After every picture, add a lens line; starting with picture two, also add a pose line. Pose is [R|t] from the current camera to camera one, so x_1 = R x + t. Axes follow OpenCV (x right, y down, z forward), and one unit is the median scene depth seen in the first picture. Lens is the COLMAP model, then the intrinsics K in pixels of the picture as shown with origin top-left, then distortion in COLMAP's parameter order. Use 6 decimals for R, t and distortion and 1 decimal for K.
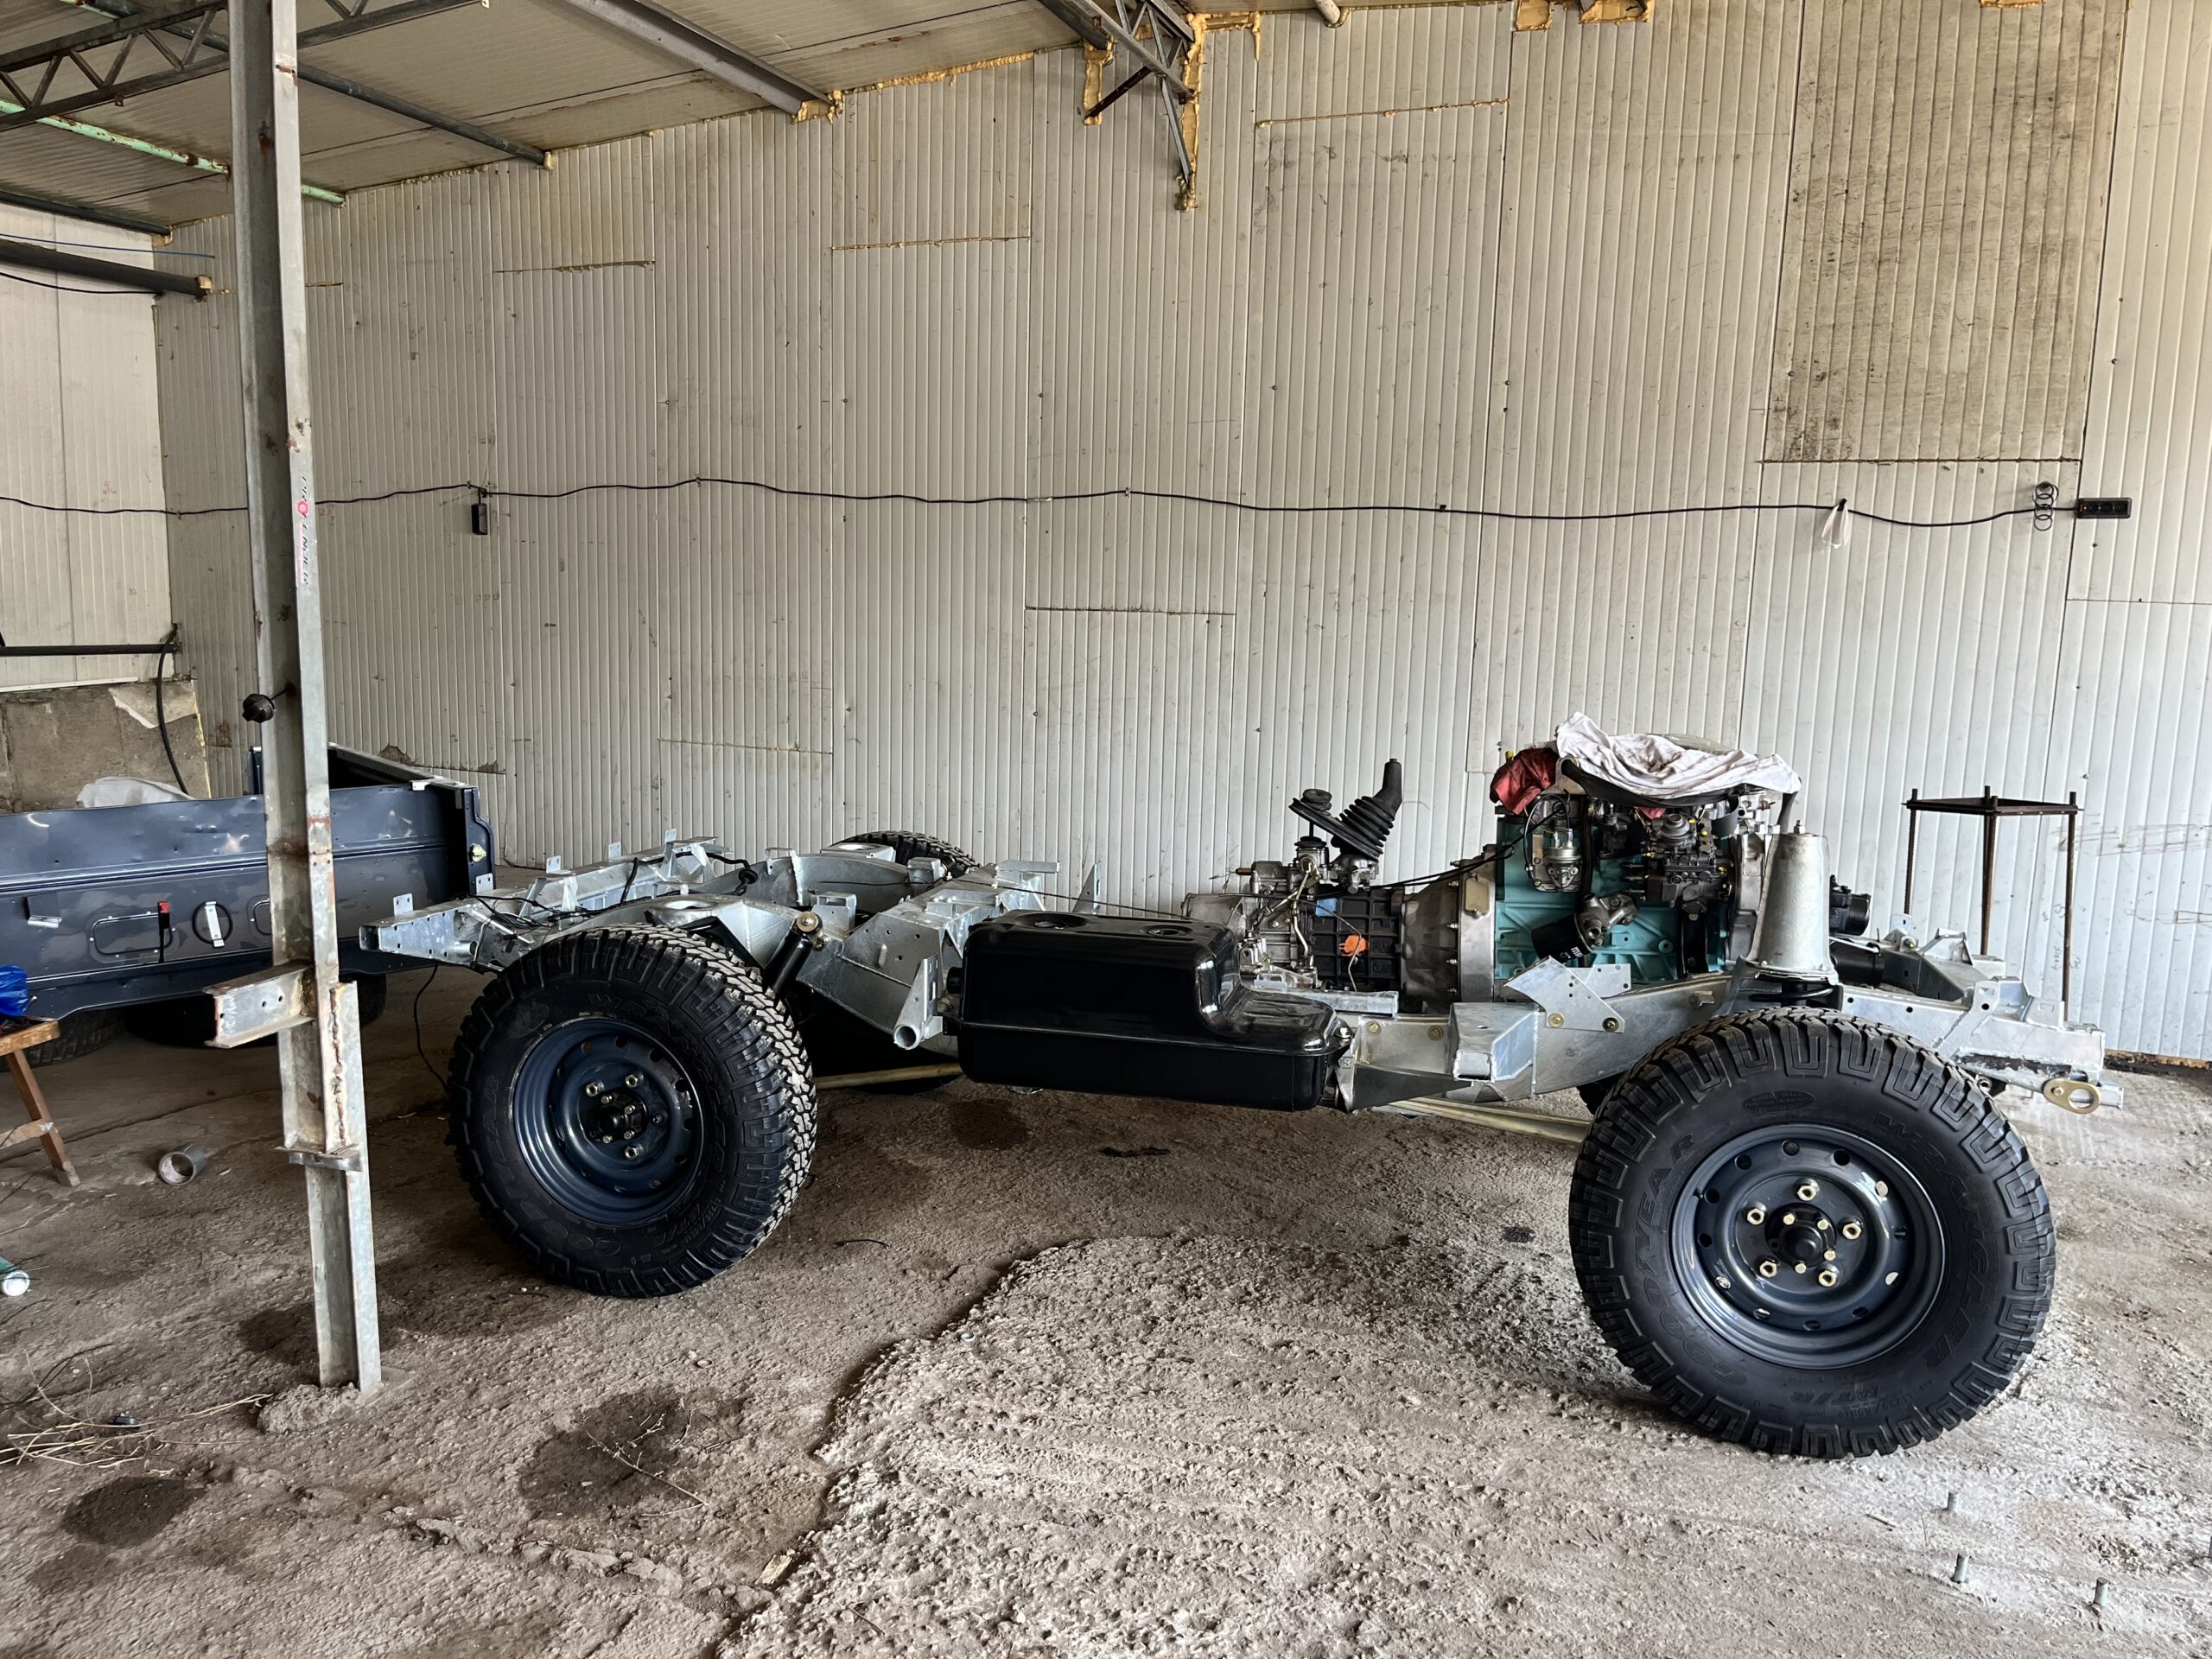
lens RADIAL K [[1650.9, 0, 1181.3], [0, 1650.9, 832.5], [0, 0, 1]] dist [0.085184, -0.101661]
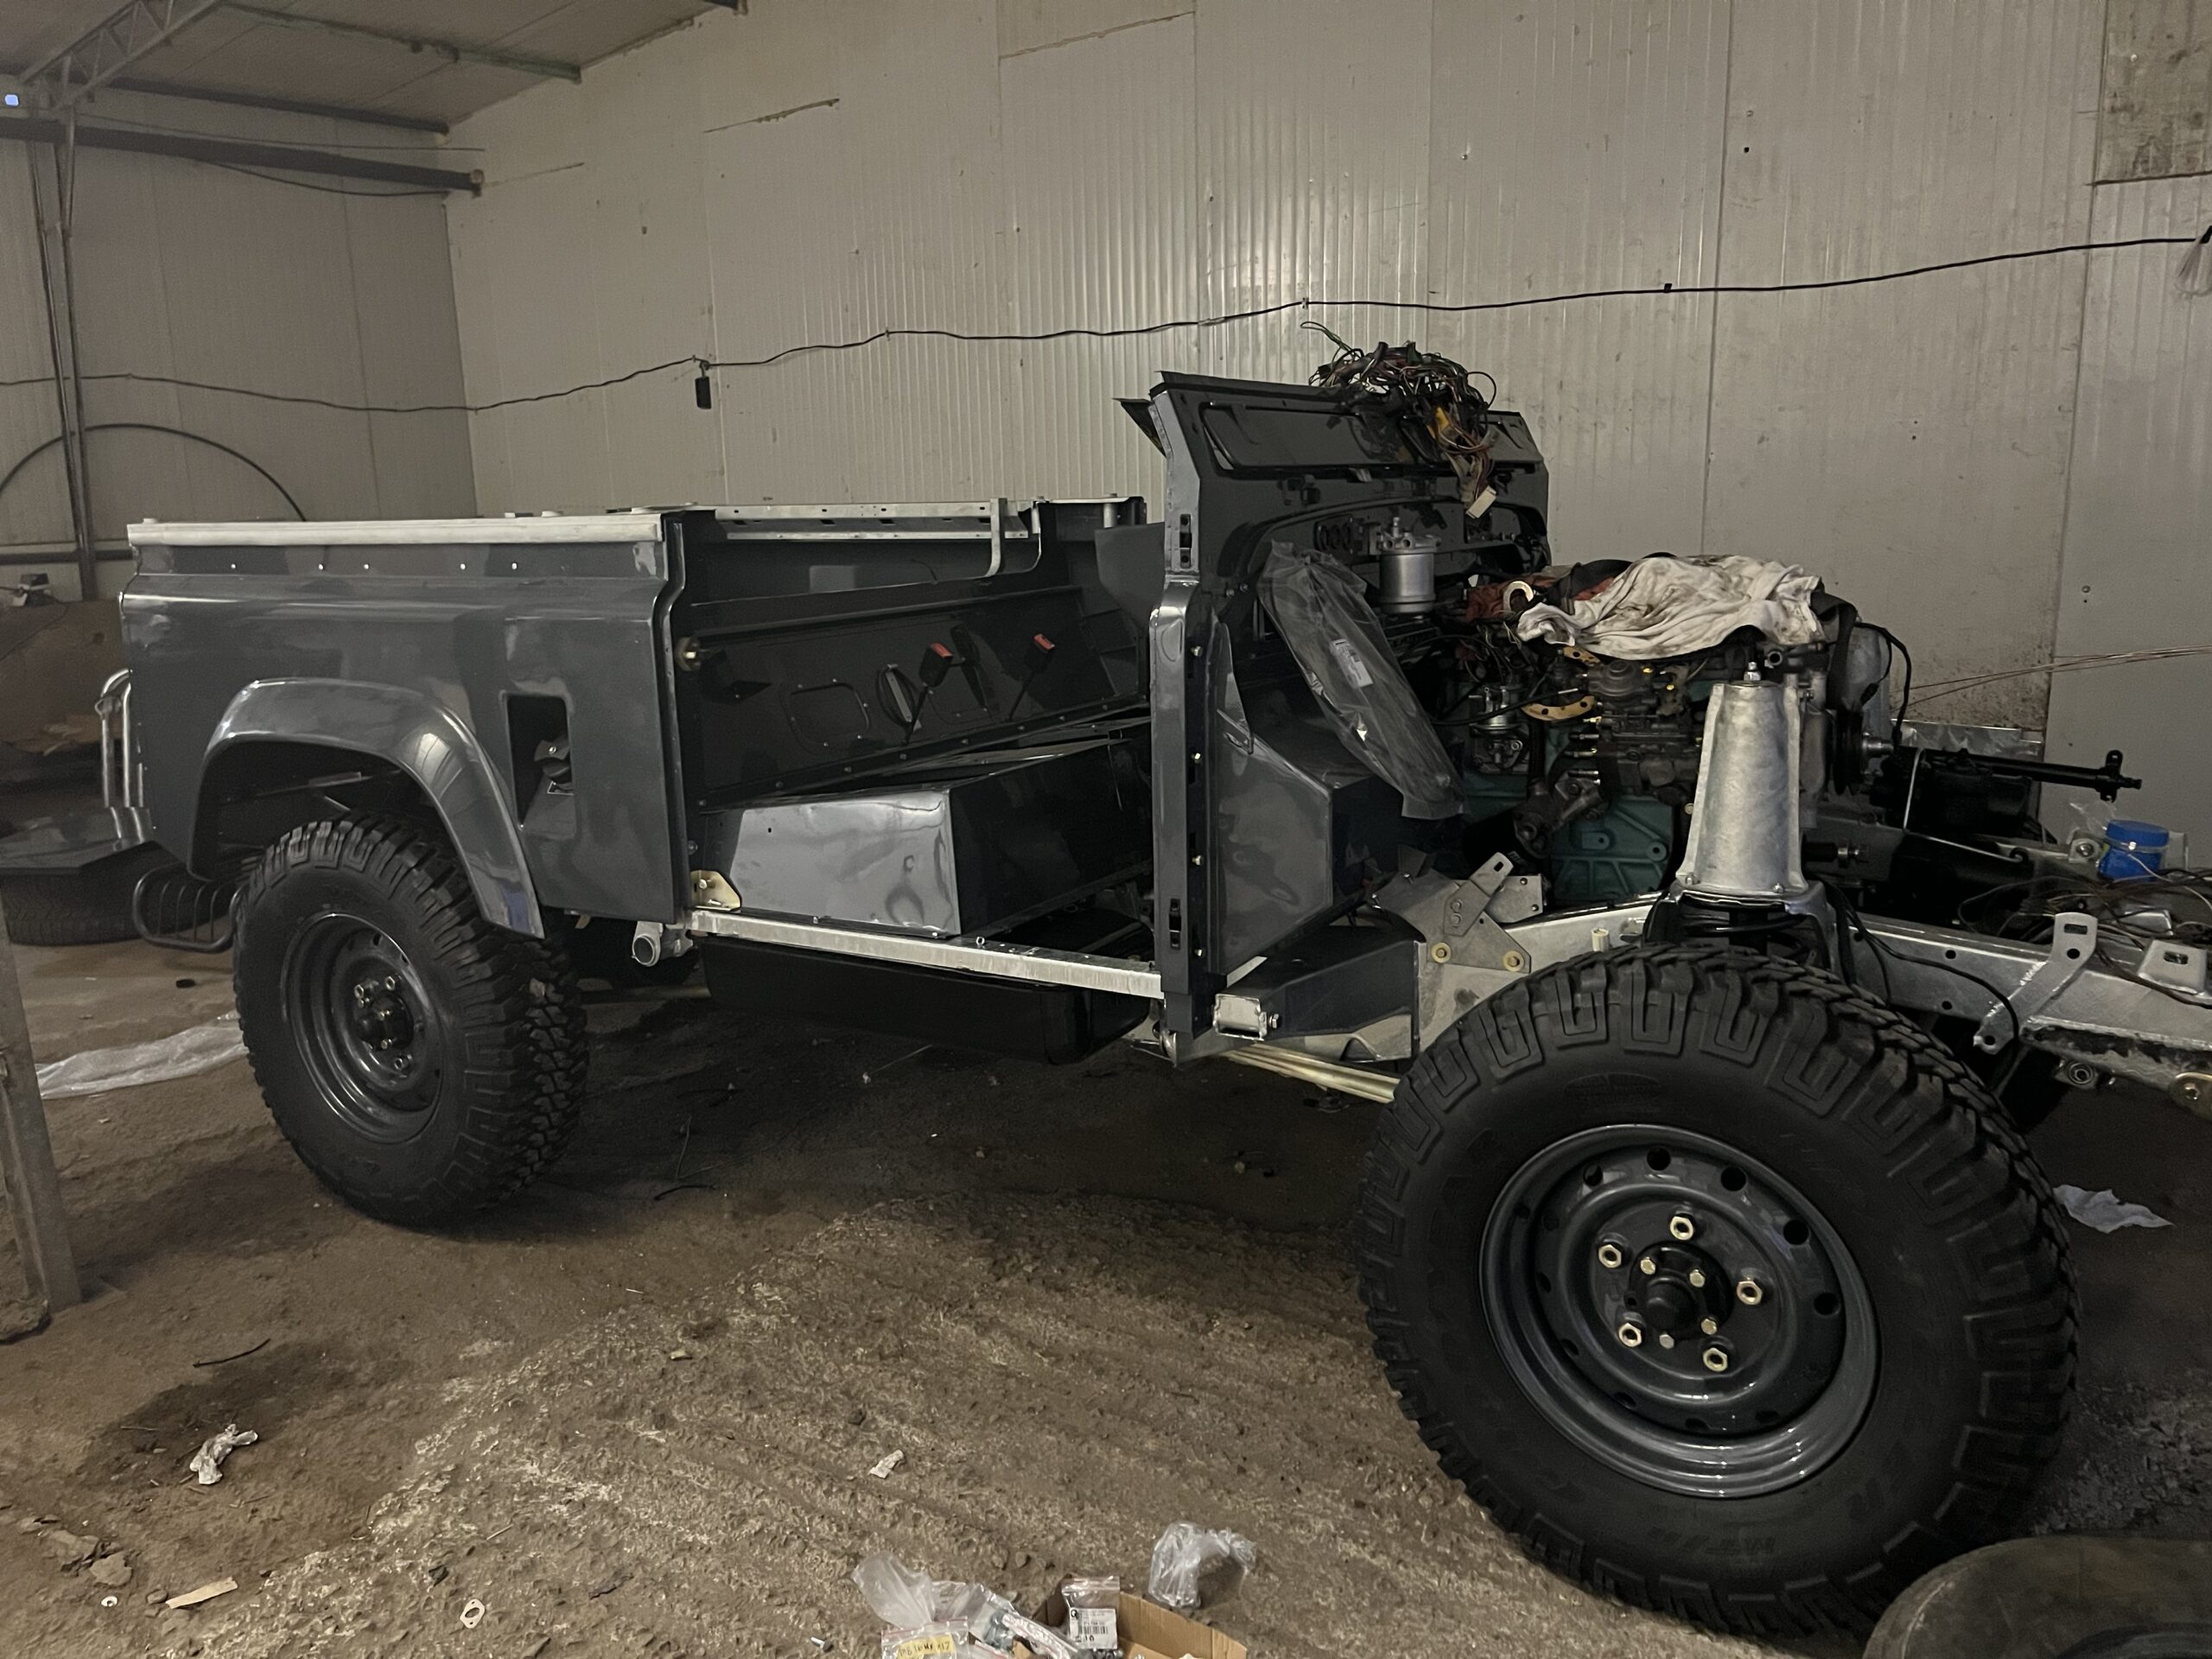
lens RADIAL K [[1706.3, 0, 1061.1], [0, 1706.3, 831.5], [0, 0, 1]] dist [0.076642, -0.079757]
pose [[0.960382, 0.009498, -0.278527, 0.249449], [0.010499, 0.997476, 0.070219, 0.009932], [0.278491, -0.070361, 0.957858, 0.230612]]
